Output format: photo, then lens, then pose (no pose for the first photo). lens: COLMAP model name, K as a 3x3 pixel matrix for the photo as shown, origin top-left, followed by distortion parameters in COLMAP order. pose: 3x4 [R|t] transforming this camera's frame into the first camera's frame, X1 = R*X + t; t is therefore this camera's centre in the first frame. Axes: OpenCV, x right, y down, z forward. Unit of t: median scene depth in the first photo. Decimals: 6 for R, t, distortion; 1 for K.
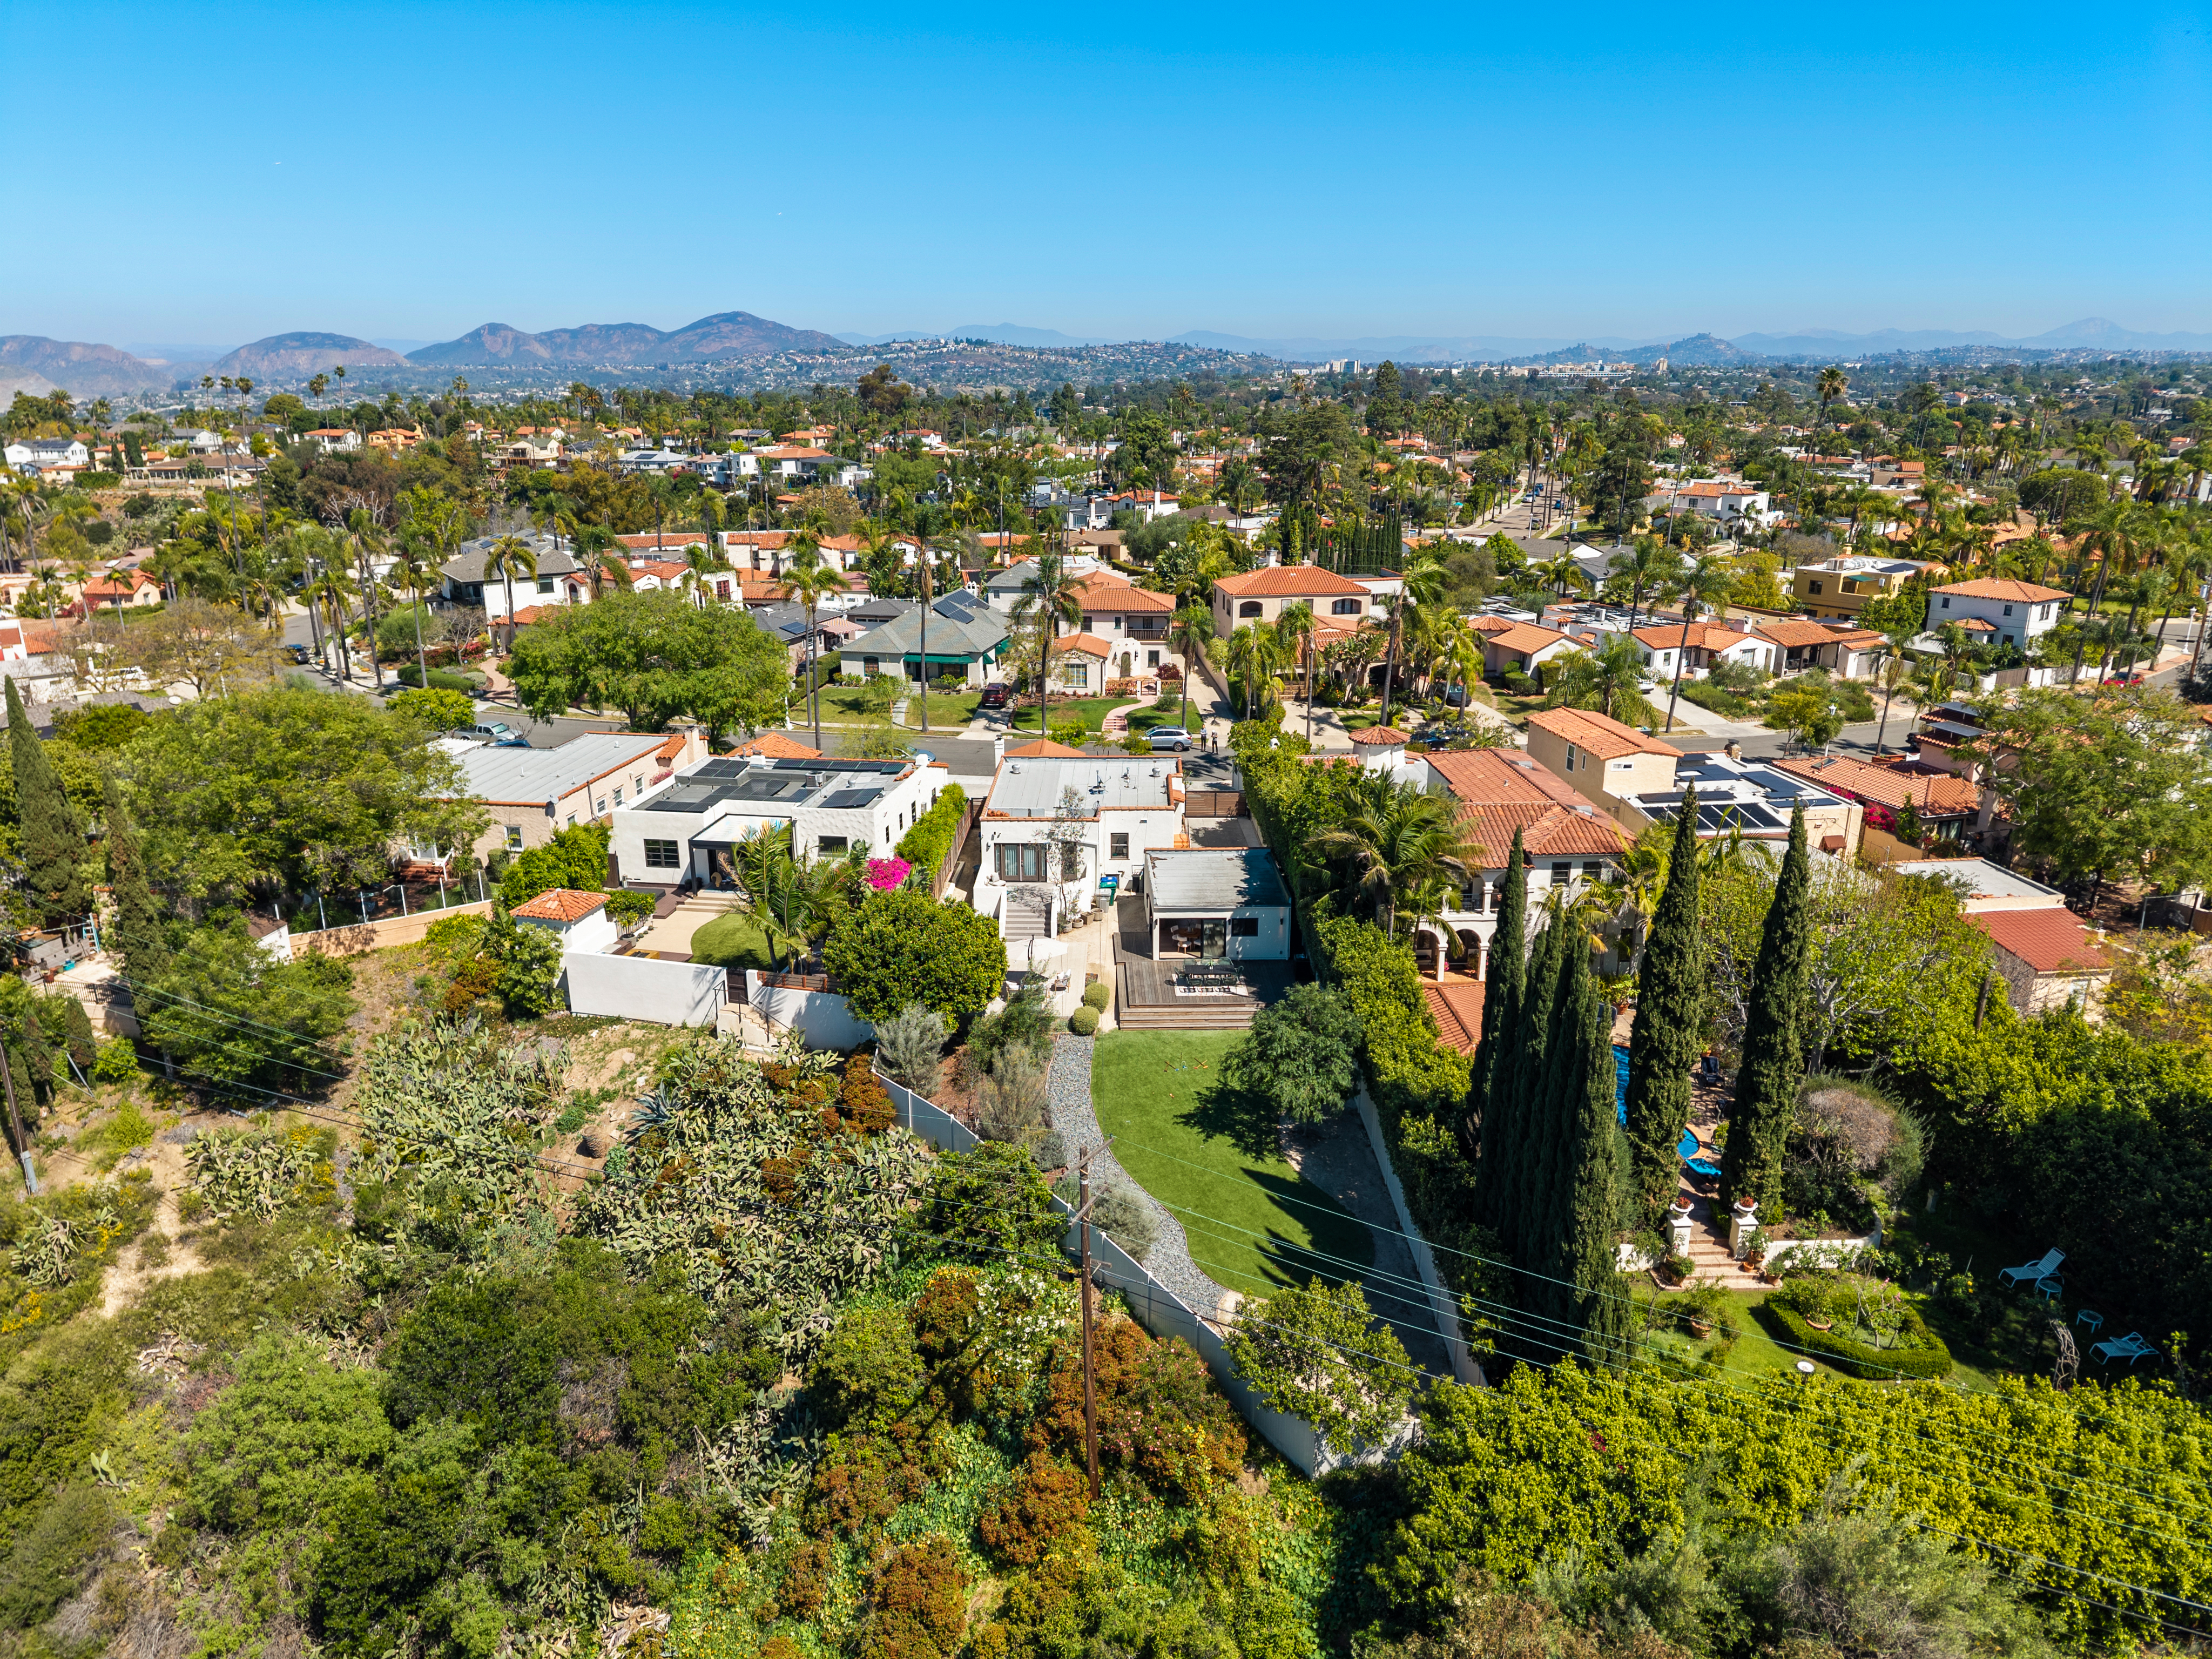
lens RADIAL K [[1504.9, 0, 1066.3], [0, 1504.9, 835.6], [0, 0, 1]] dist [0.073509, -0.118387]
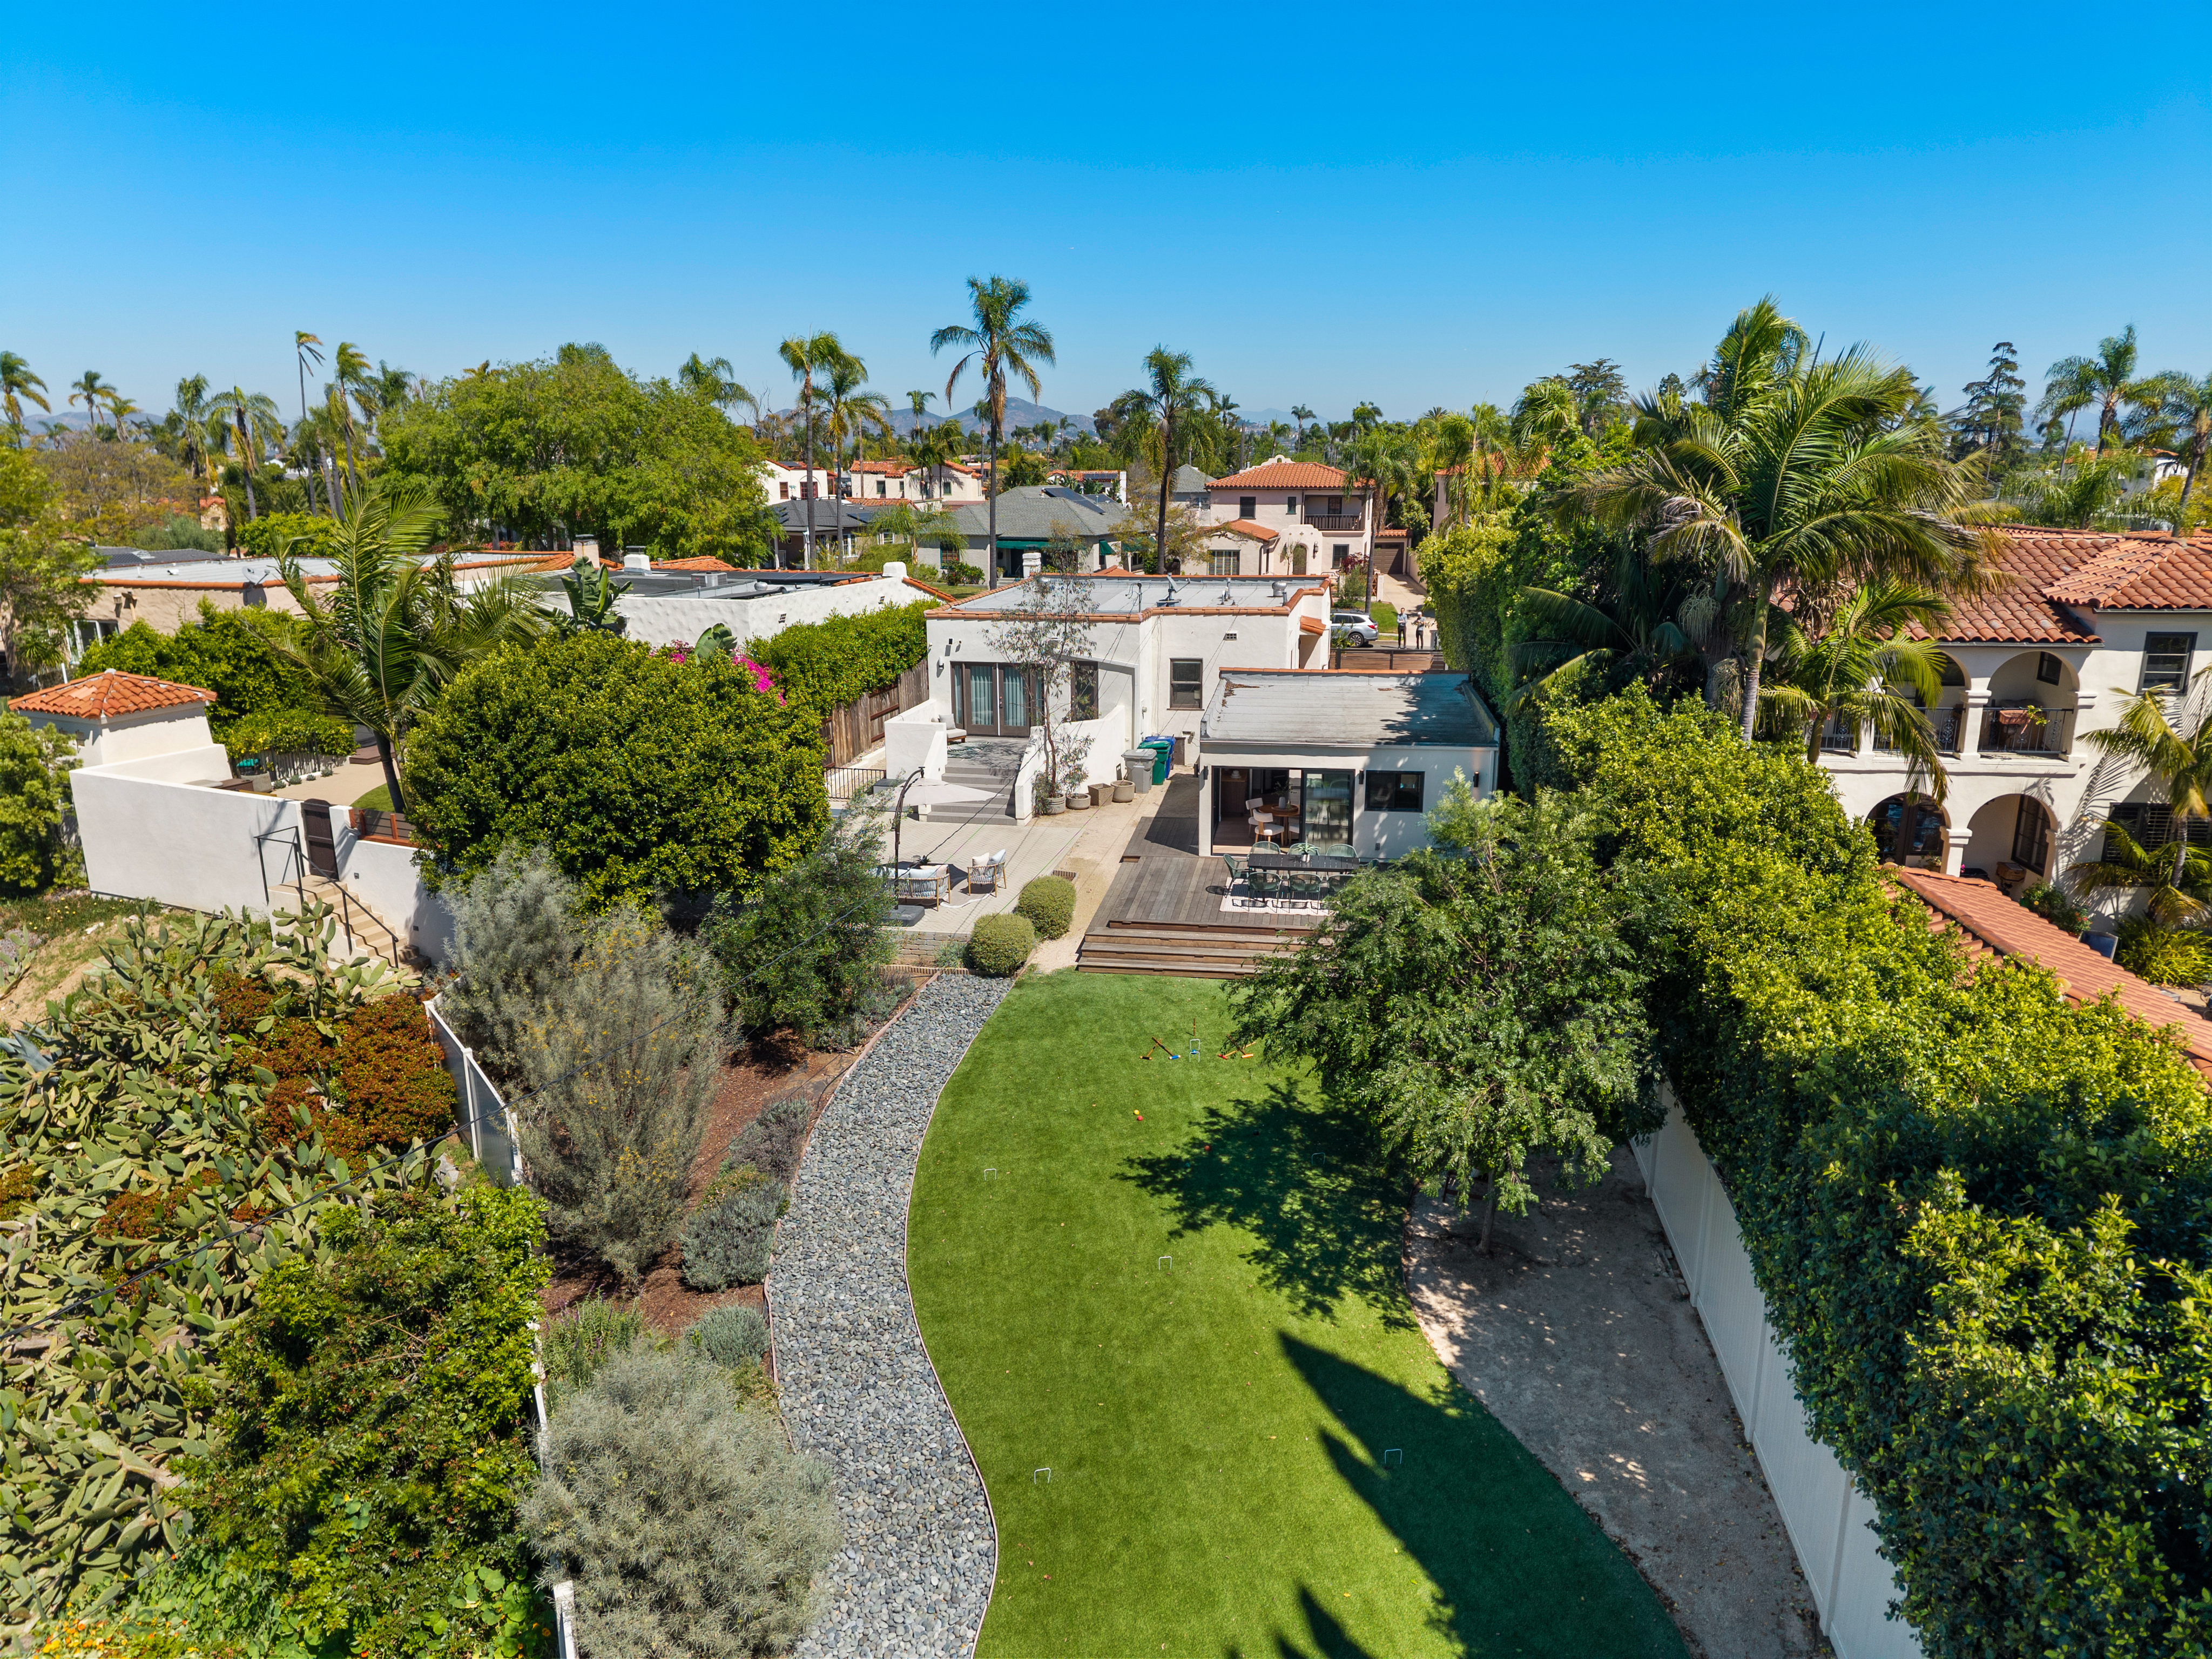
lens RADIAL K [[1504.9, 0, 1066.3], [0, 1504.9, 835.6], [0, 0, 1]] dist [0.073509, -0.118387]
pose [[0.986074, 0.043809, -0.160431, 0.092094], [-0.051941, 0.997551, -0.046845, 0.100184], [0.157986, 0.054526, 0.985935, 0.511355]]
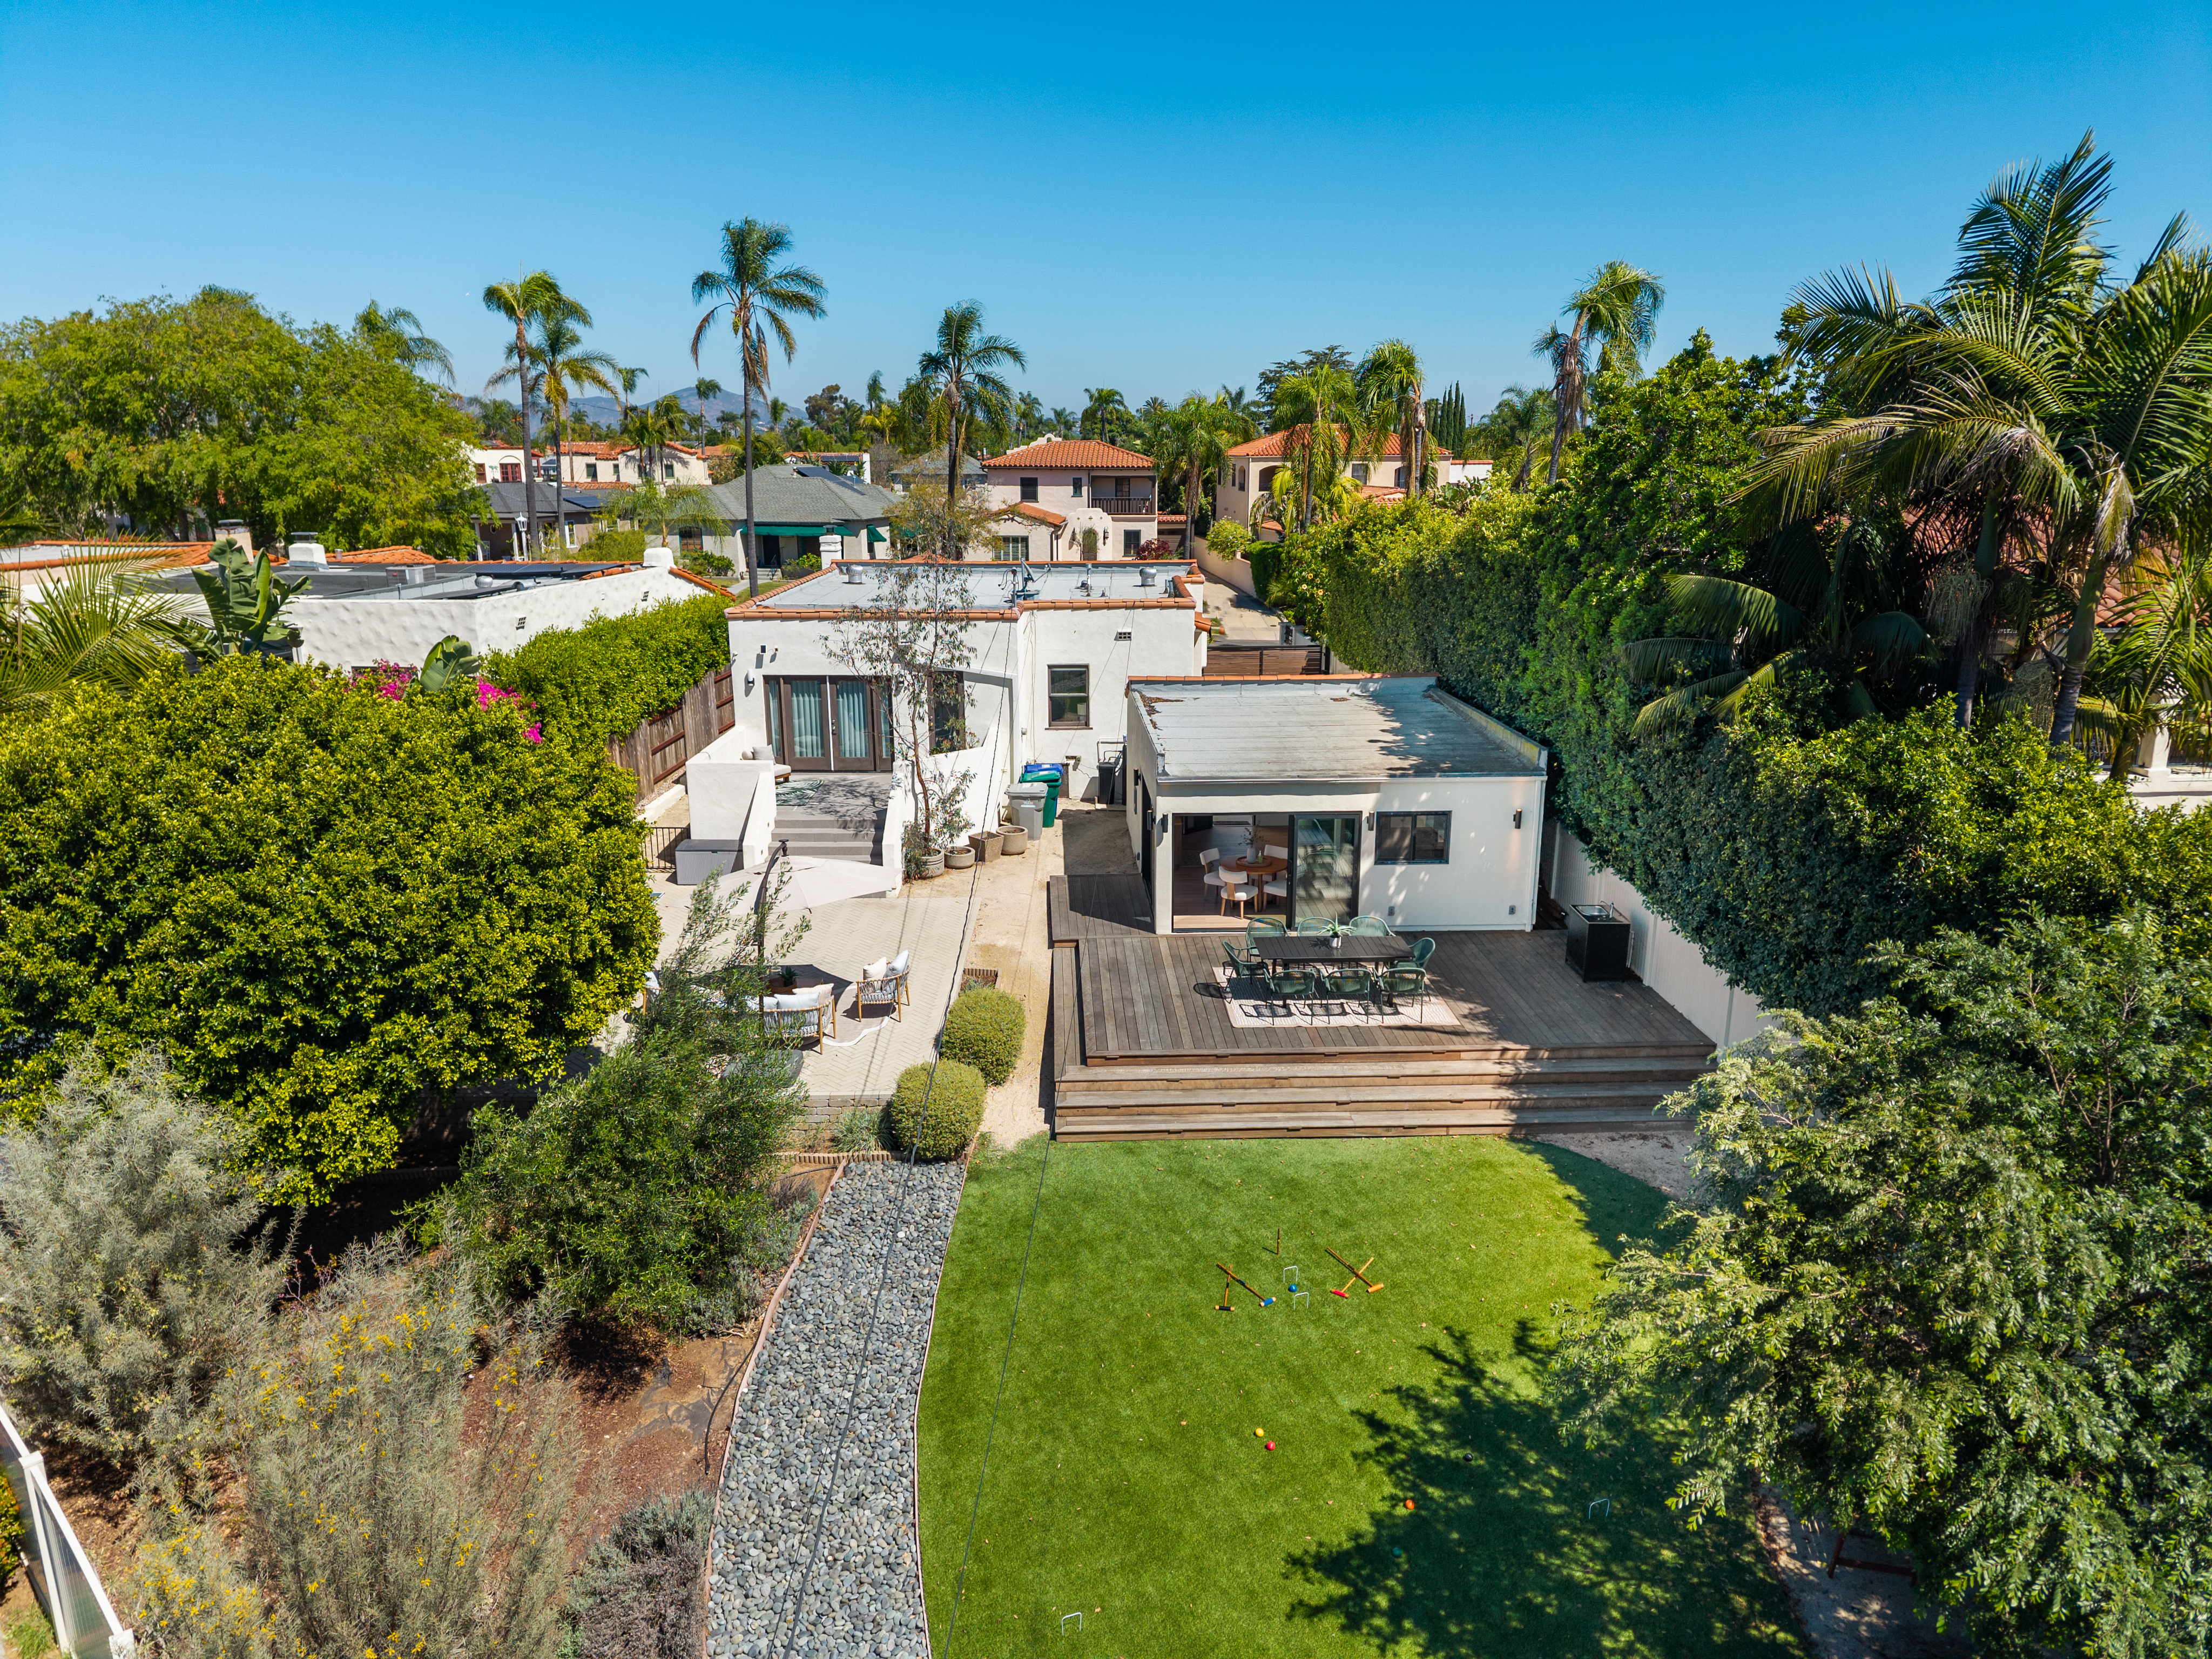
lens RADIAL K [[1510.5, 0, 1106.0], [0, 1510.5, 829.5], [0, 0, 1]] dist [0.000778, 0.004218]
pose [[0.998962, -0.004023, 0.045383, 0.029400], [0.006327, 0.998692, -0.050734, 0.075259], [-0.045120, 0.050968, 0.997681, 0.635958]]
